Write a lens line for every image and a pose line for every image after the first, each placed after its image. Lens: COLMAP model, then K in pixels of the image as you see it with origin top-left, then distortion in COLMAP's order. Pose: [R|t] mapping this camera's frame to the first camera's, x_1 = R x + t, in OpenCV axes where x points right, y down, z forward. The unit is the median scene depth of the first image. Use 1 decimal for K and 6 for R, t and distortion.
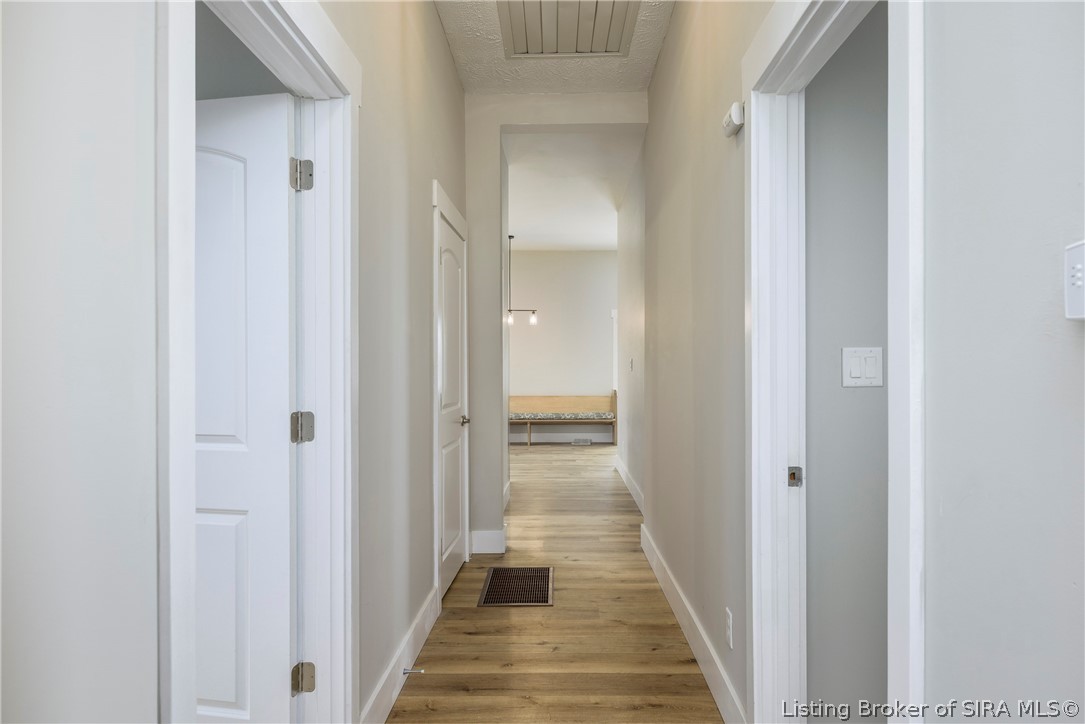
lens RADIAL K [[655.8, 0, 544.9], [0, 655.8, 363.0], [0, 0, 1]] dist [-0.009223, -0.002021]
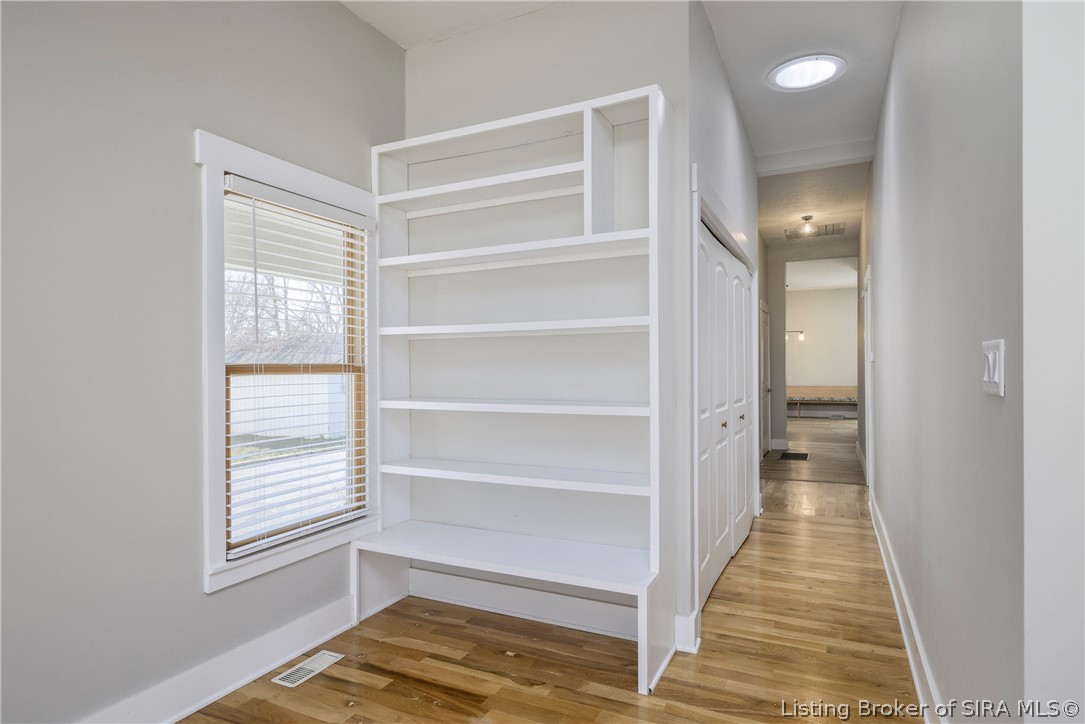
lens RADIAL K [[588.0, 0, 547.8], [0, 588.0, 370.9], [0, 0, 1]] dist [-0.001224, 0.000881]
pose [[0.909752, -0.005135, -0.415121, 0.013396], [0.009484, 0.999920, 0.008414, -0.002788], [0.415045, -0.011591, 0.909727, -0.519971]]
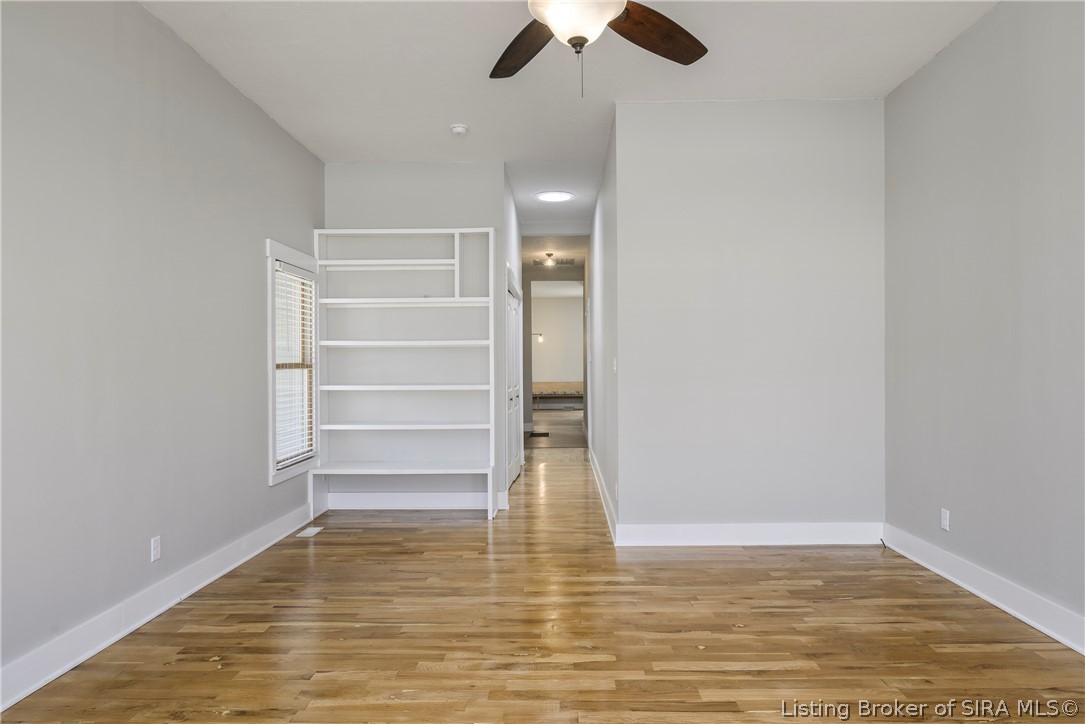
lens RADIAL K [[713.4, 0, 545.4], [0, 713.4, 361.4], [0, 0, 1]] dist [0.003955, 0.000554]
pose [[0.999974, -0.007137, -0.000382, -0.003439], [0.007137, 0.999975, 0.000113, -0.004946], [0.000381, -0.000116, 1.000000, -0.919488]]
